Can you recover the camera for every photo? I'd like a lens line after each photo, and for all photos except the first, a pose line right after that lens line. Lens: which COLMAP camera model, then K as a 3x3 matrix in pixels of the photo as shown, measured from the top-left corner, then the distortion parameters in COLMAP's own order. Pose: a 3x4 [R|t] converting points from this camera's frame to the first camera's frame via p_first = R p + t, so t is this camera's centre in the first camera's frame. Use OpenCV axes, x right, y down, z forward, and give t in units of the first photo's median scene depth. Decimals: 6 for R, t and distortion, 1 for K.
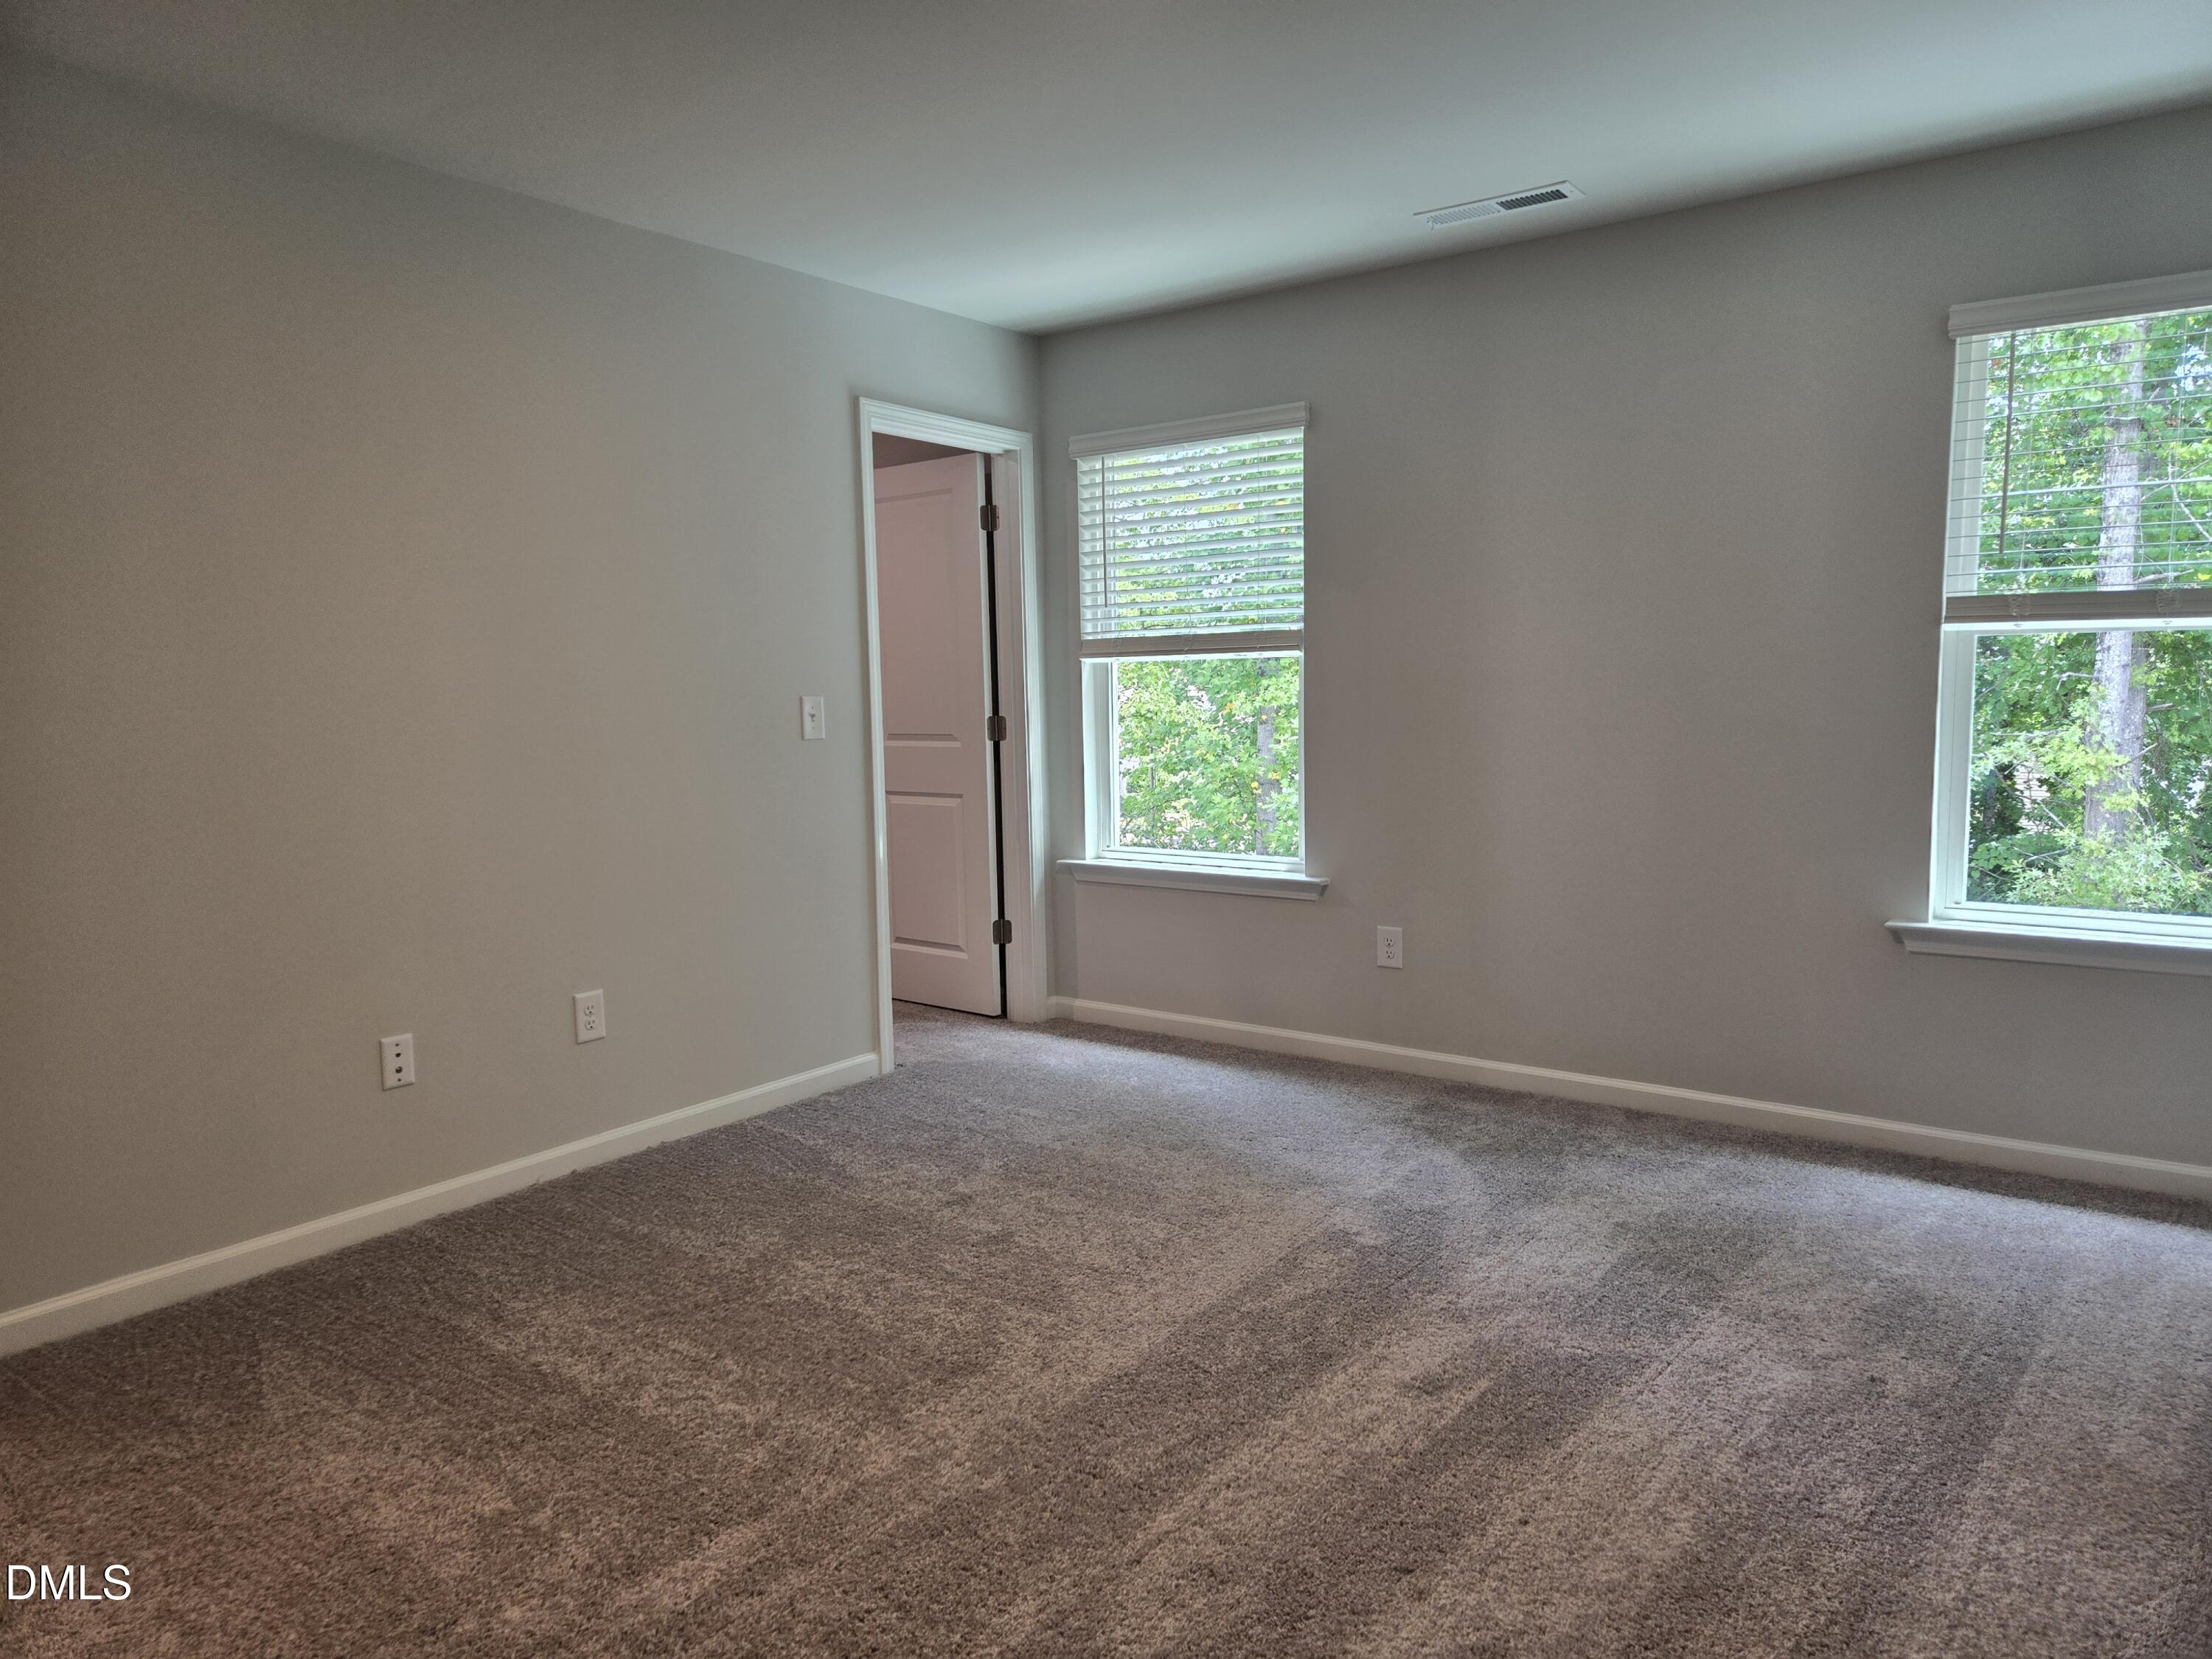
lens RADIAL K [[1481.9, 0, 1115.2], [0, 1481.9, 852.3], [0, 0, 1]] dist [0.070187, -0.052798]
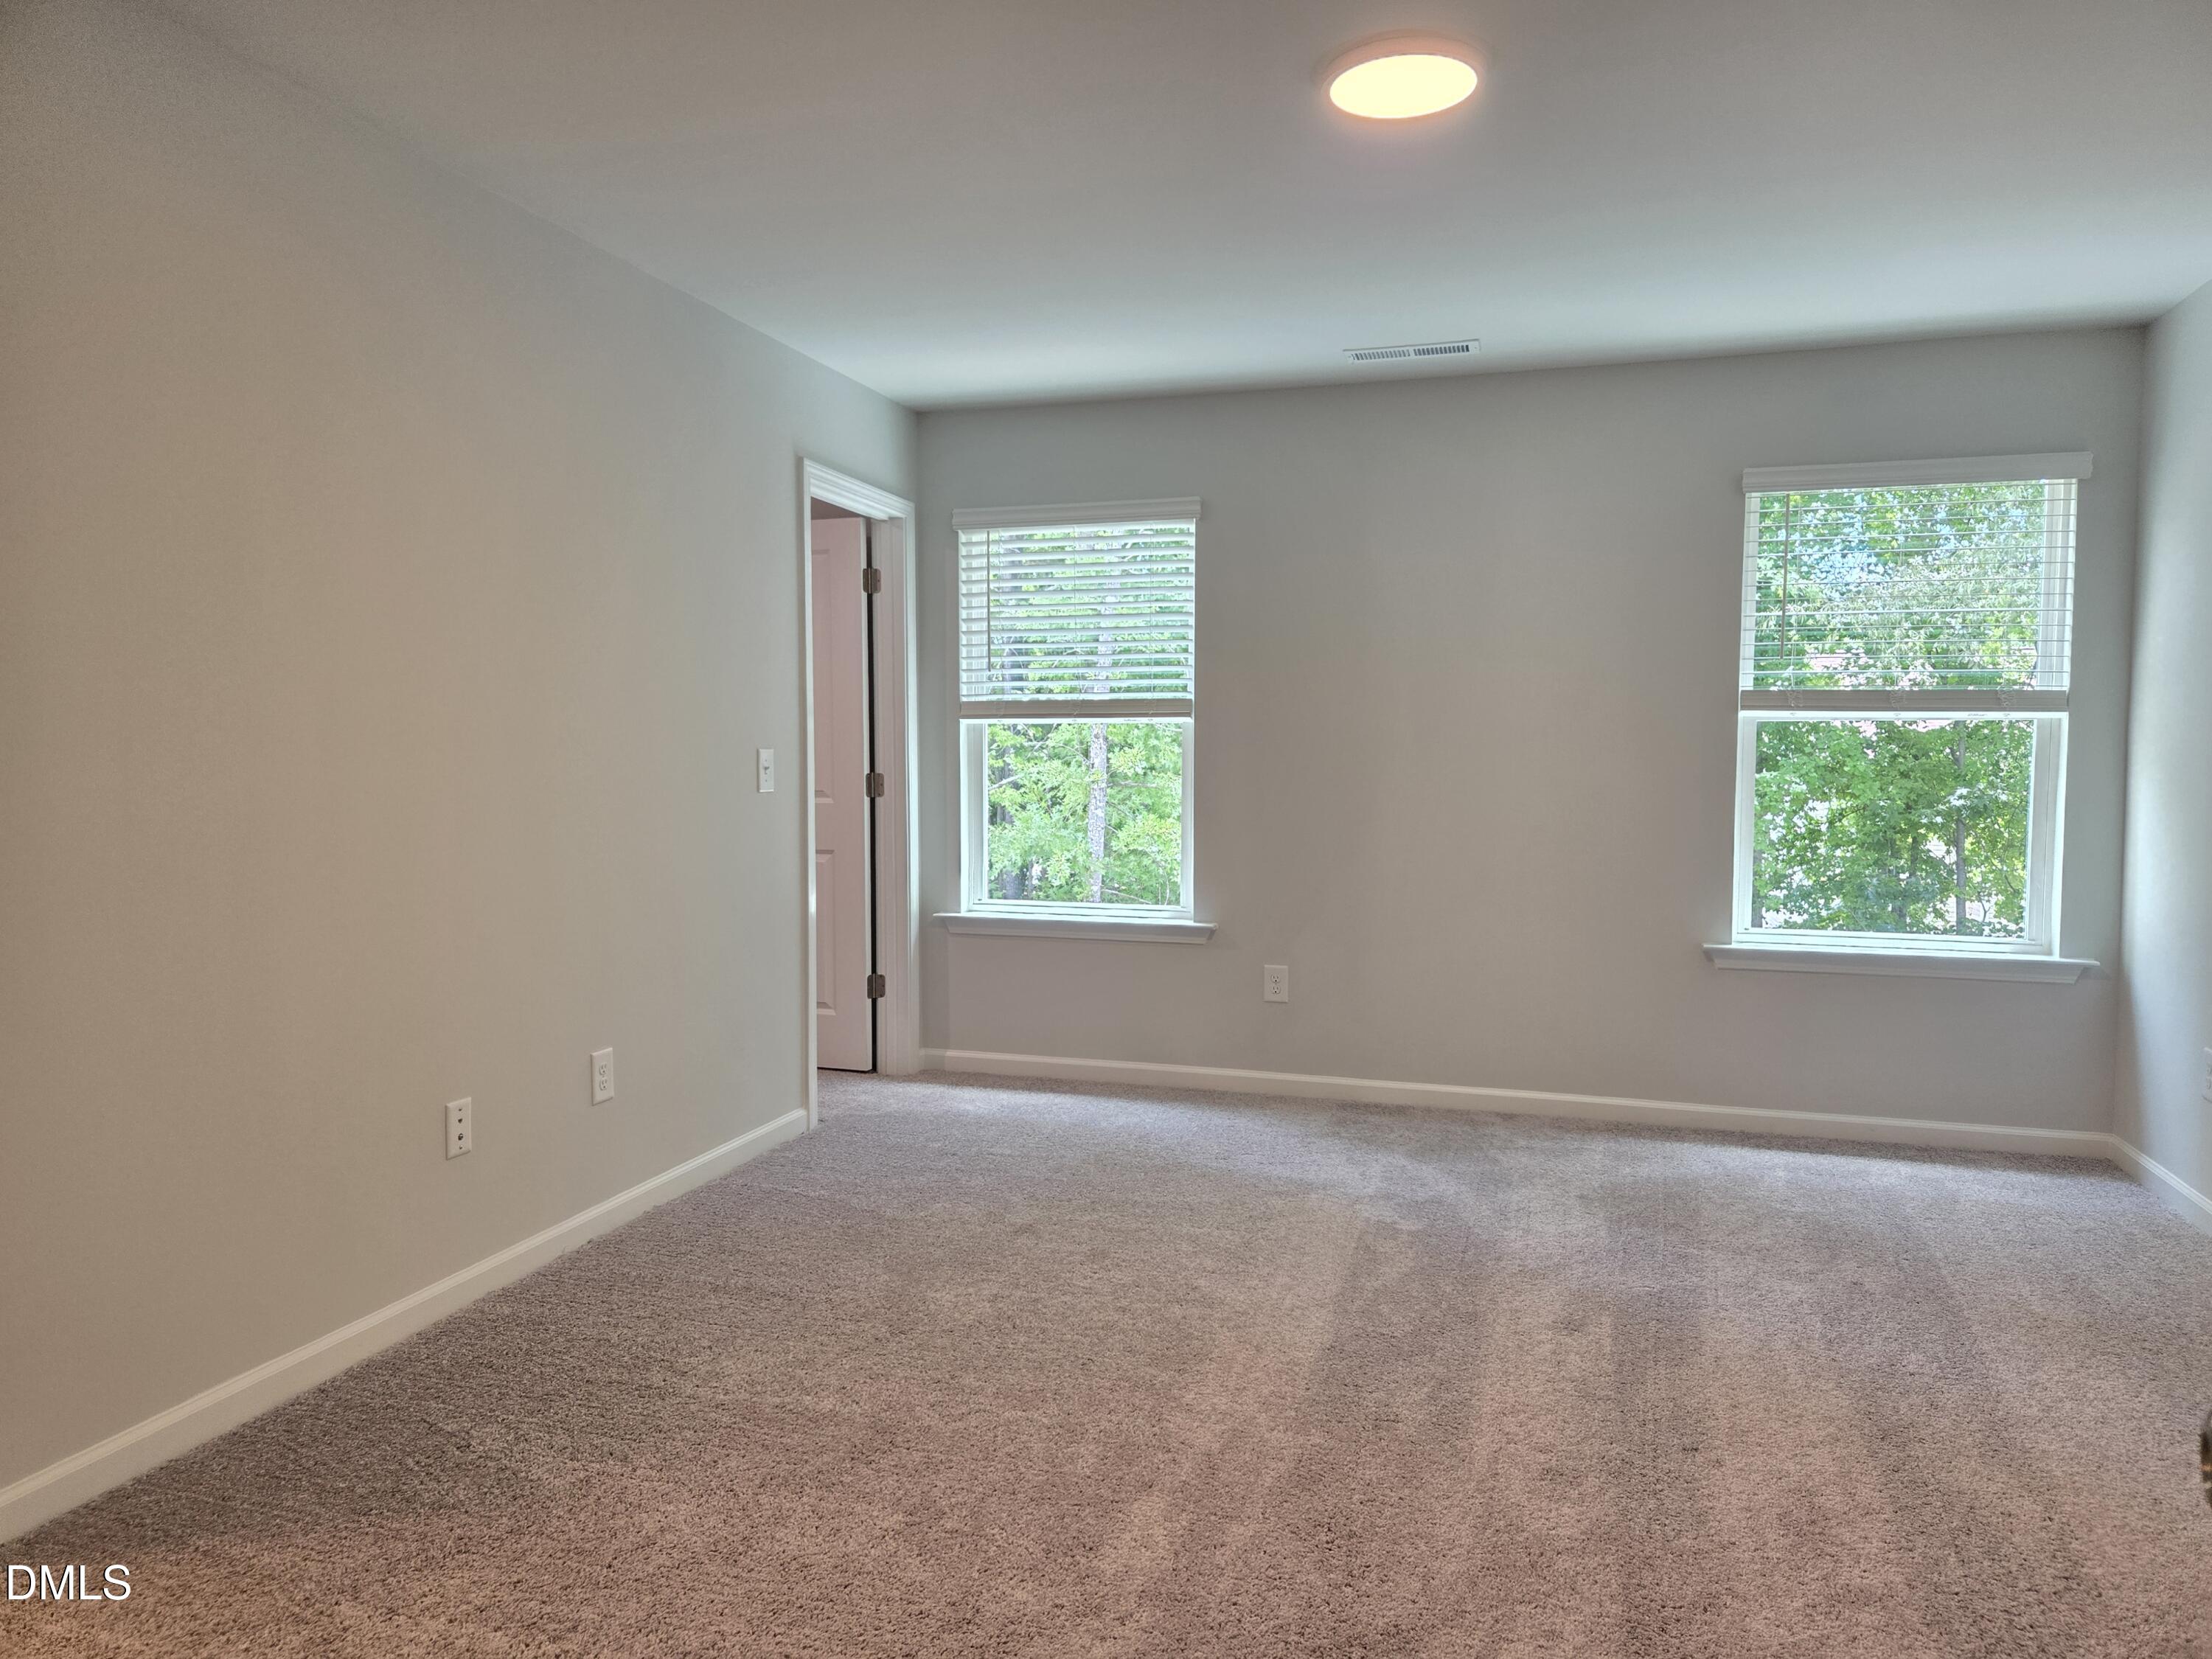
lens RADIAL K [[1481.9, 0, 1141.8], [0, 1481.9, 846.7], [0, 0, 1]] dist [0.070187, -0.052798]
pose [[0.942201, -0.001440, 0.335045, -0.347476], [0.018722, 0.998655, -0.048356, 0.015888], [-0.334525, 0.051834, 0.940960, -0.026026]]
